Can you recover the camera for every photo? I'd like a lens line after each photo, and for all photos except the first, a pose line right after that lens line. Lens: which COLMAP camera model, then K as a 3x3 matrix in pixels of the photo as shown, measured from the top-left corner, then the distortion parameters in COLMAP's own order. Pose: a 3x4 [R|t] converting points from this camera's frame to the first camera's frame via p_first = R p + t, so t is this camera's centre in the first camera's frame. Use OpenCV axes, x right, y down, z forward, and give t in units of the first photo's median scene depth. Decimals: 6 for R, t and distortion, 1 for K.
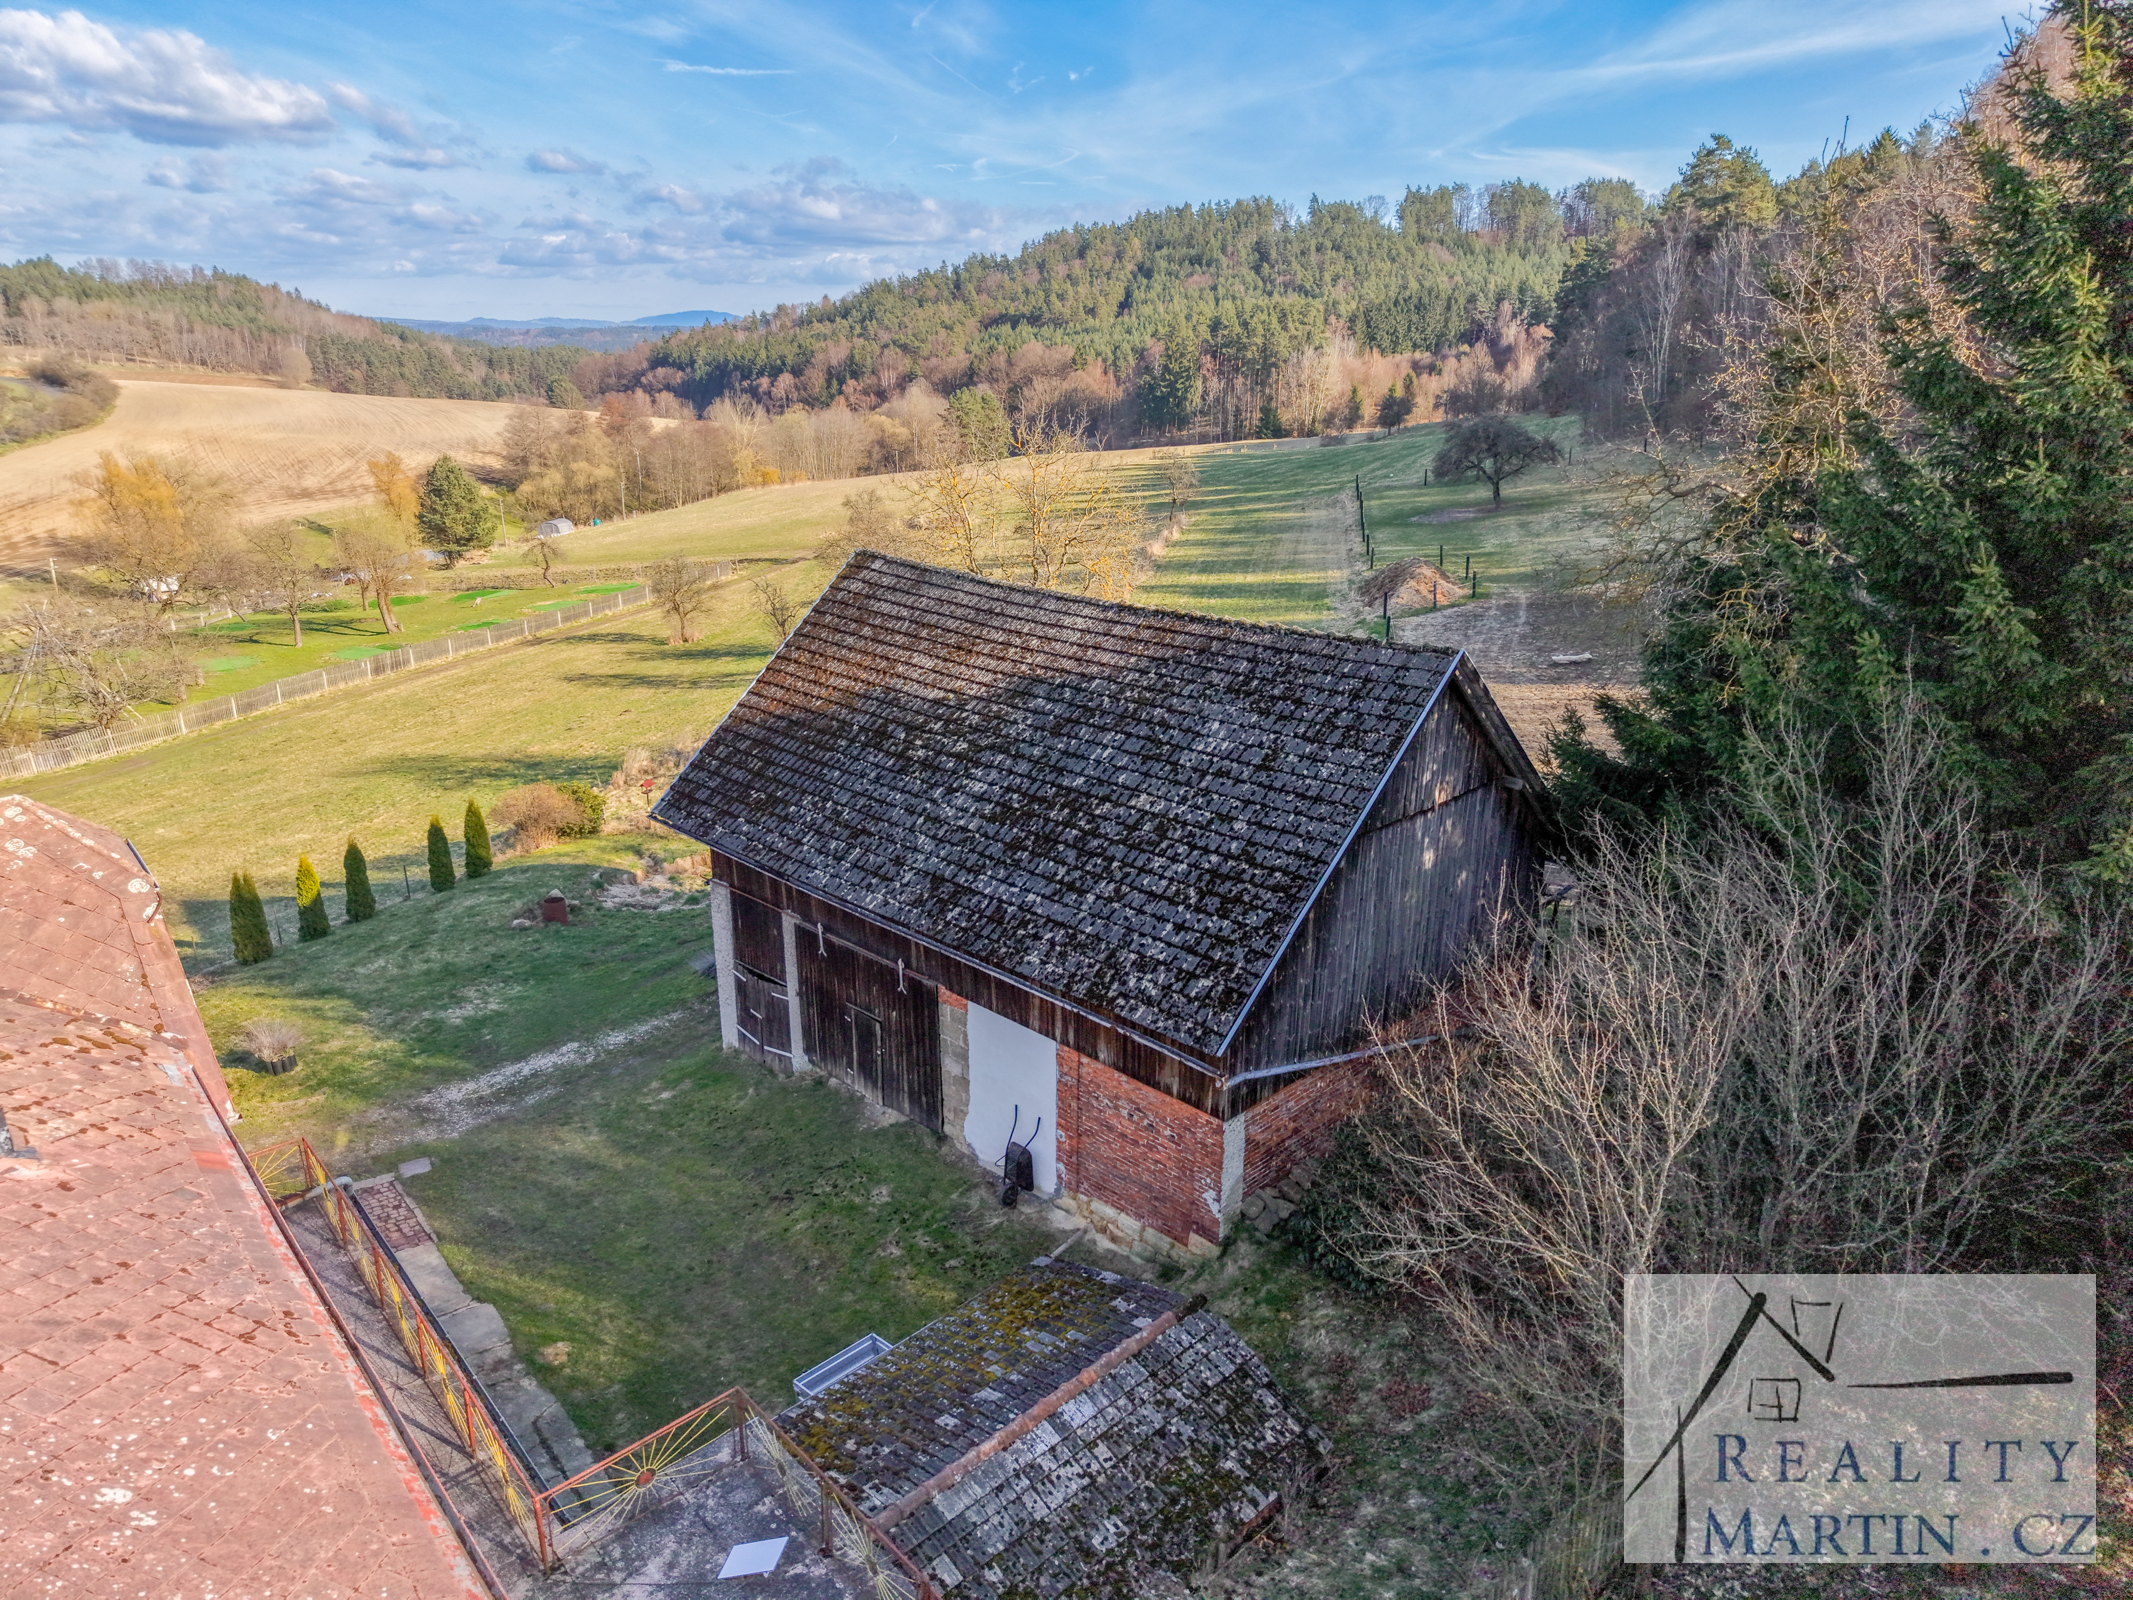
lens RADIAL K [[1425.7, 0, 1048.8], [0, 1425.7, 771.4], [0, 0, 1]] dist [0.028478, -0.033180]
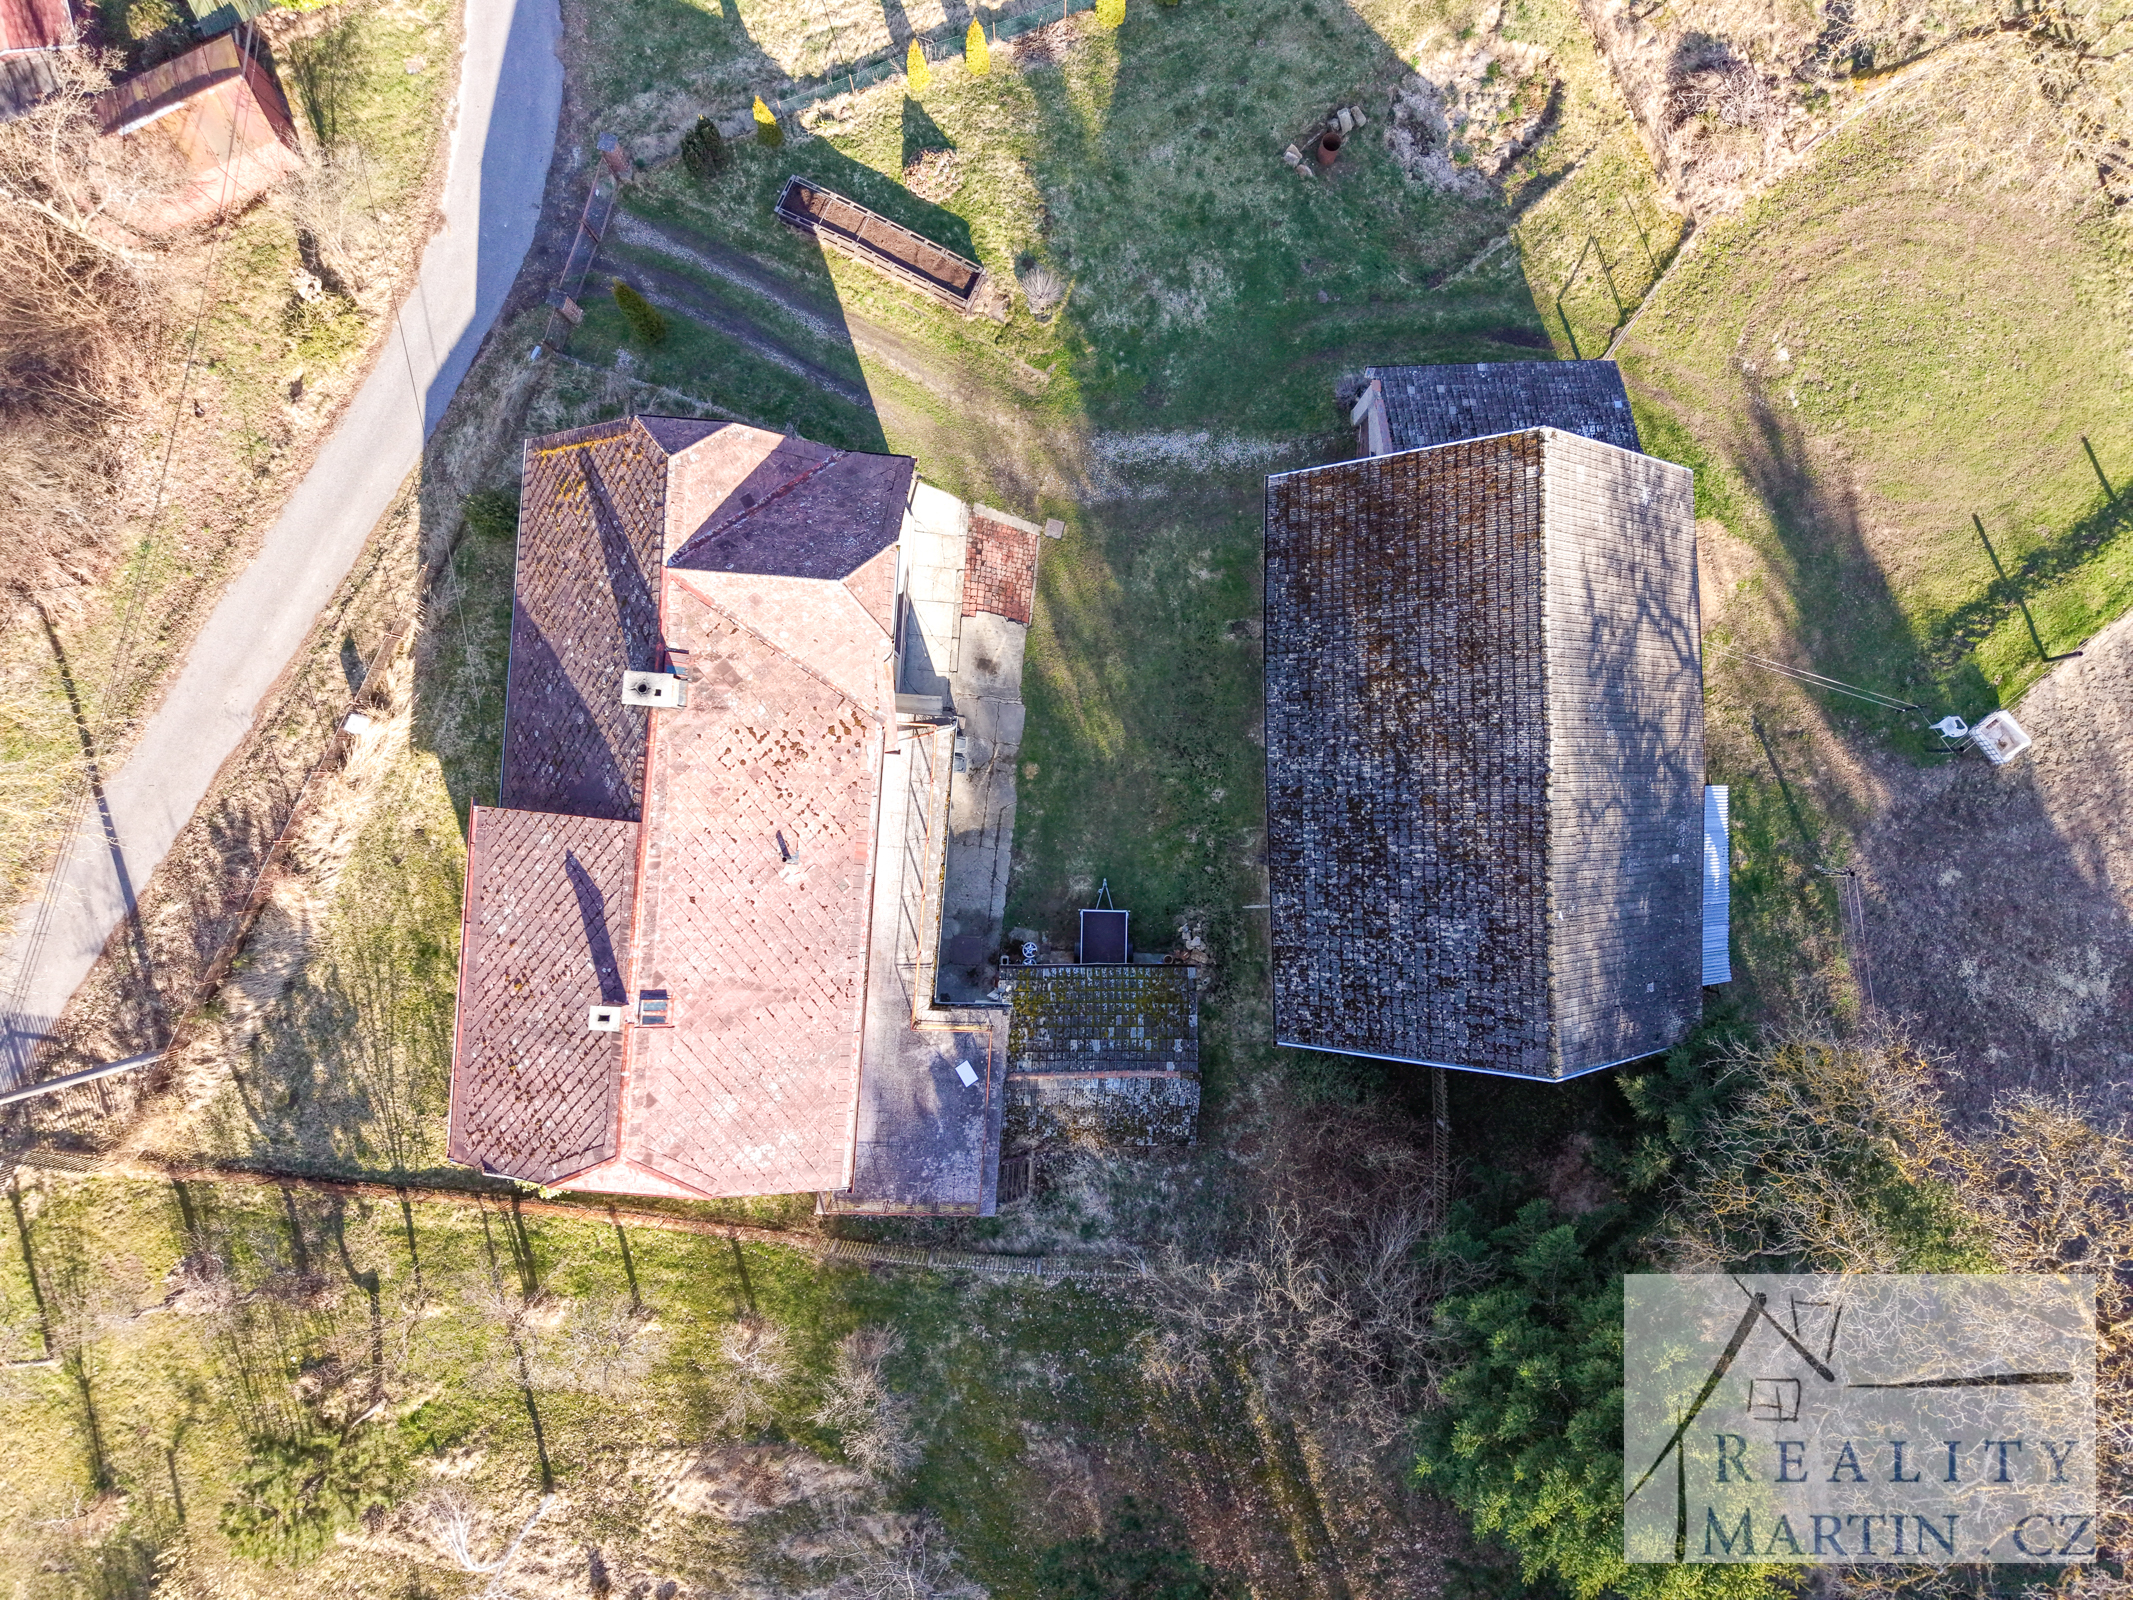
lens RADIAL K [[1412.4, 0, 1054.8], [0, 1412.4, 795.8], [0, 0, 1]] dist [0.052906, -0.073223]
pose [[0.718660, 0.695317, 0.007948, -0.153340], [-0.216599, 0.212980, 0.952746, -0.725343], [0.660767, -0.686422, 0.303665, 0.206496]]
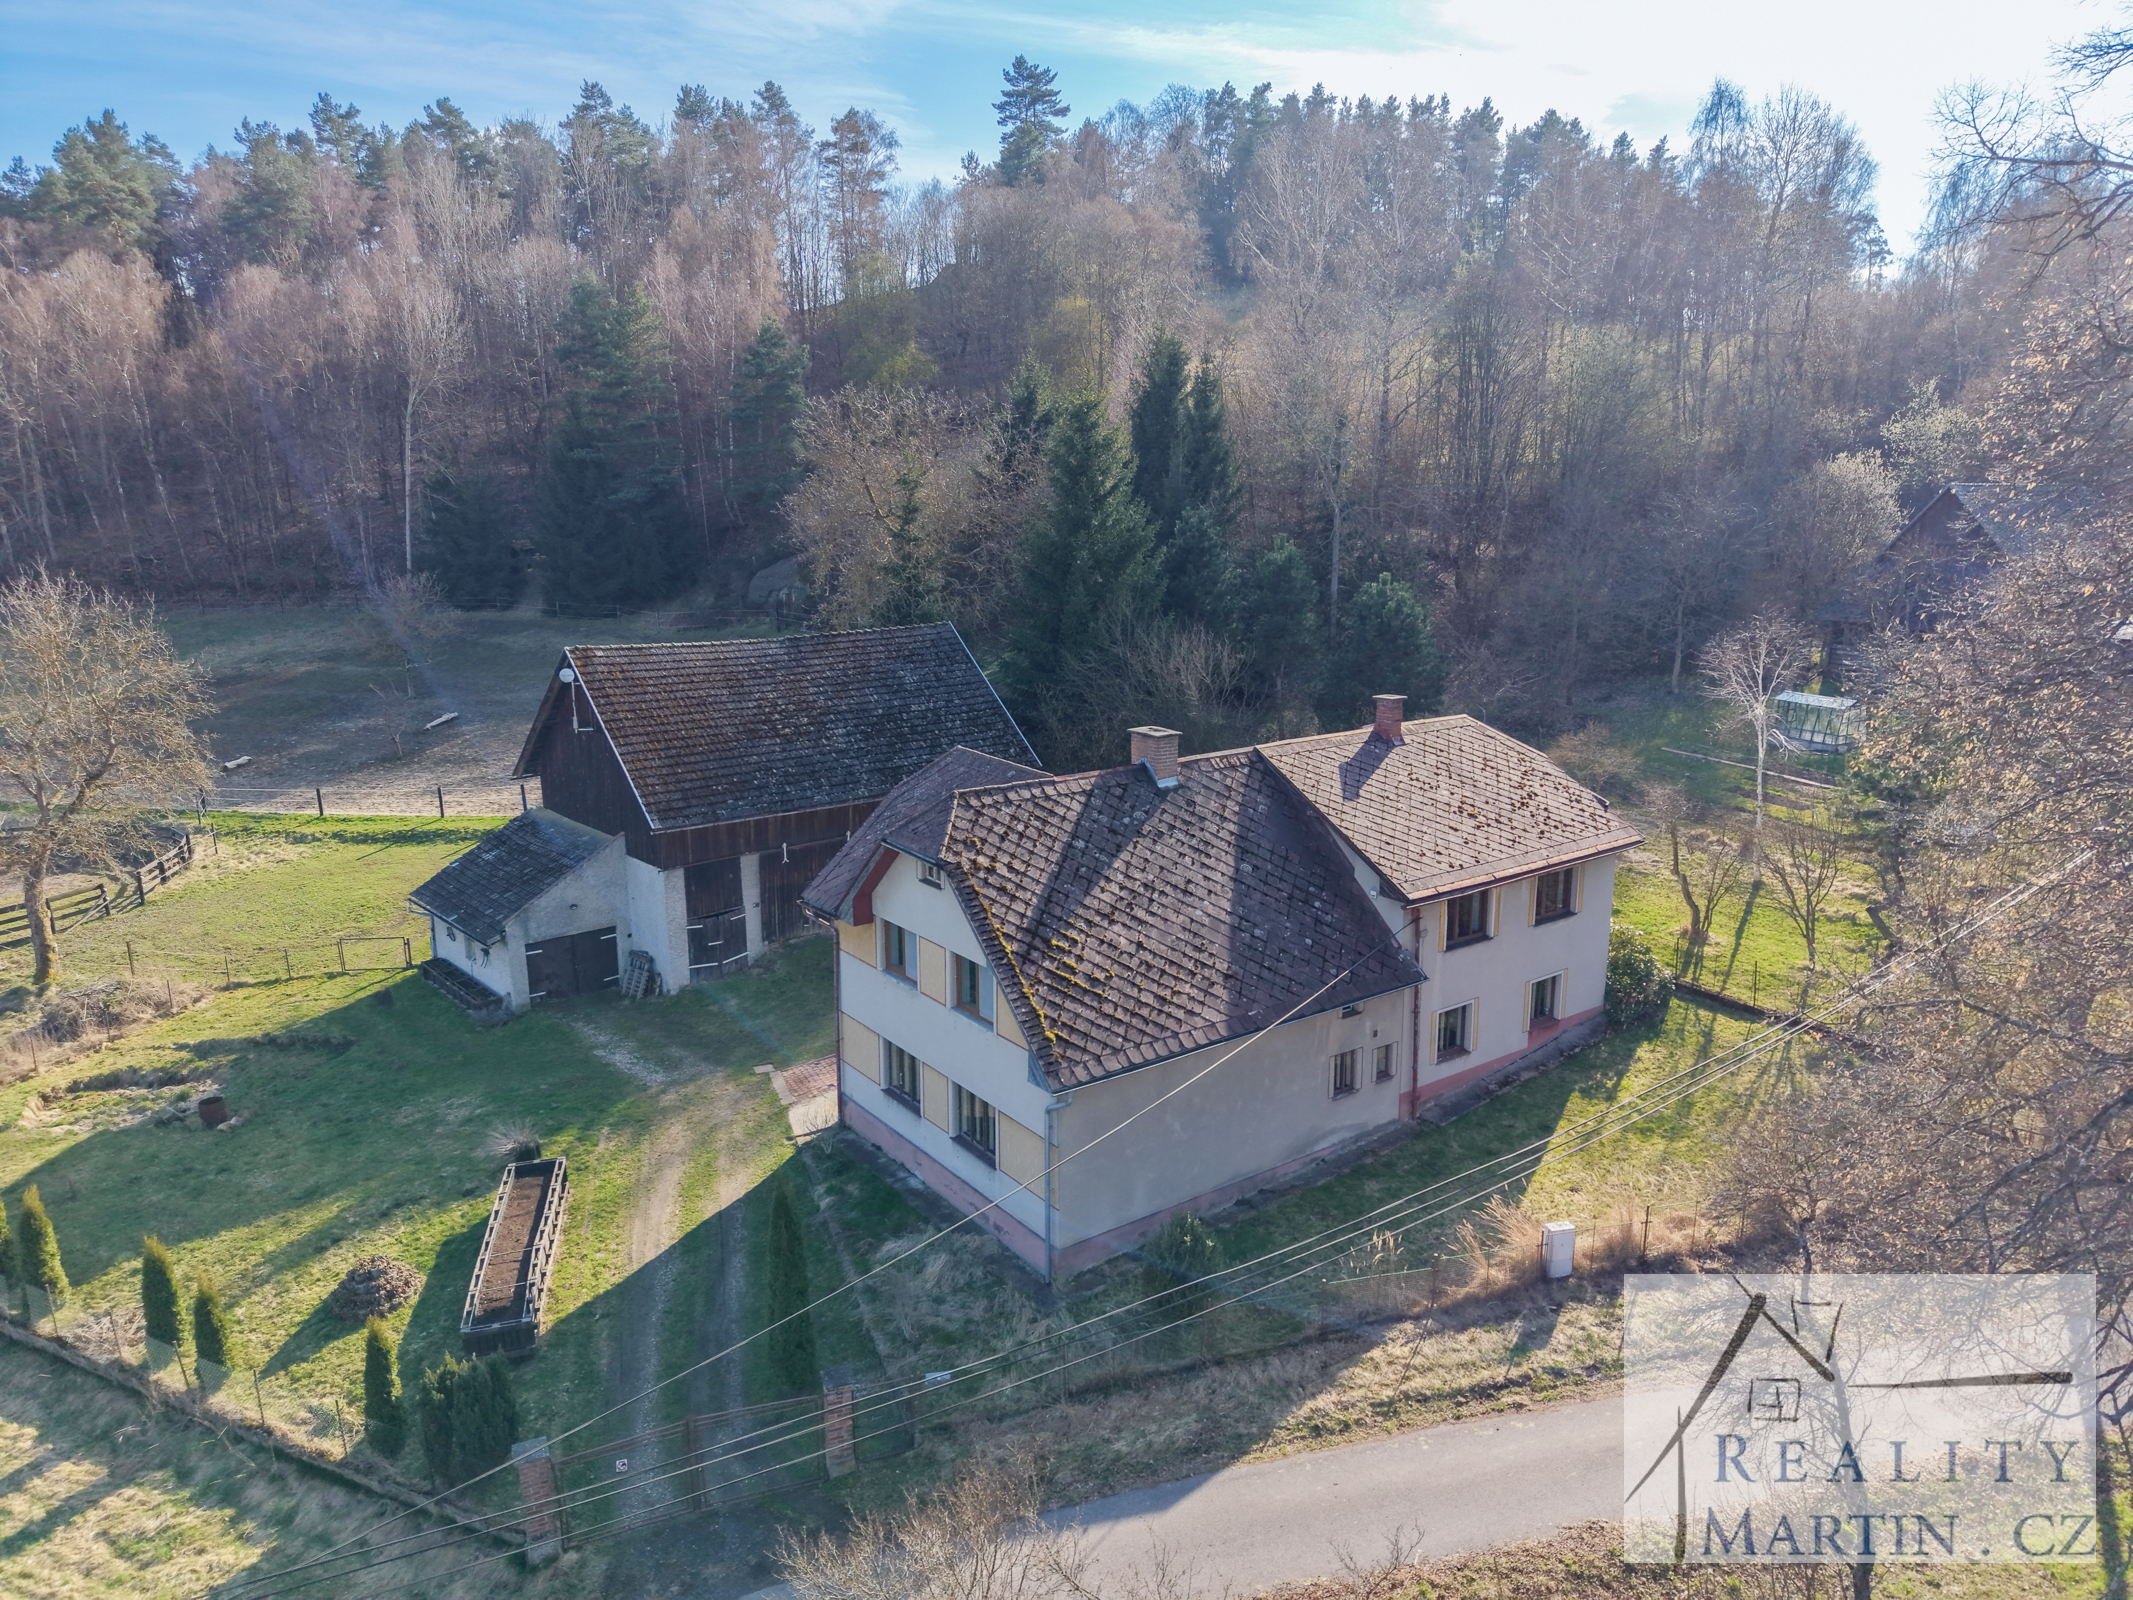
lens RADIAL K [[1423.2, 0, 1049.7], [0, 1423.2, 795.8], [0, 0, 1]] dist [0.021387, -0.006885]
pose [[0.074999, -0.205517, 0.975776, -1.101742], [0.293376, 0.939772, 0.175384, -0.092127], [-0.953051, 0.273116, 0.130776, 0.299934]]
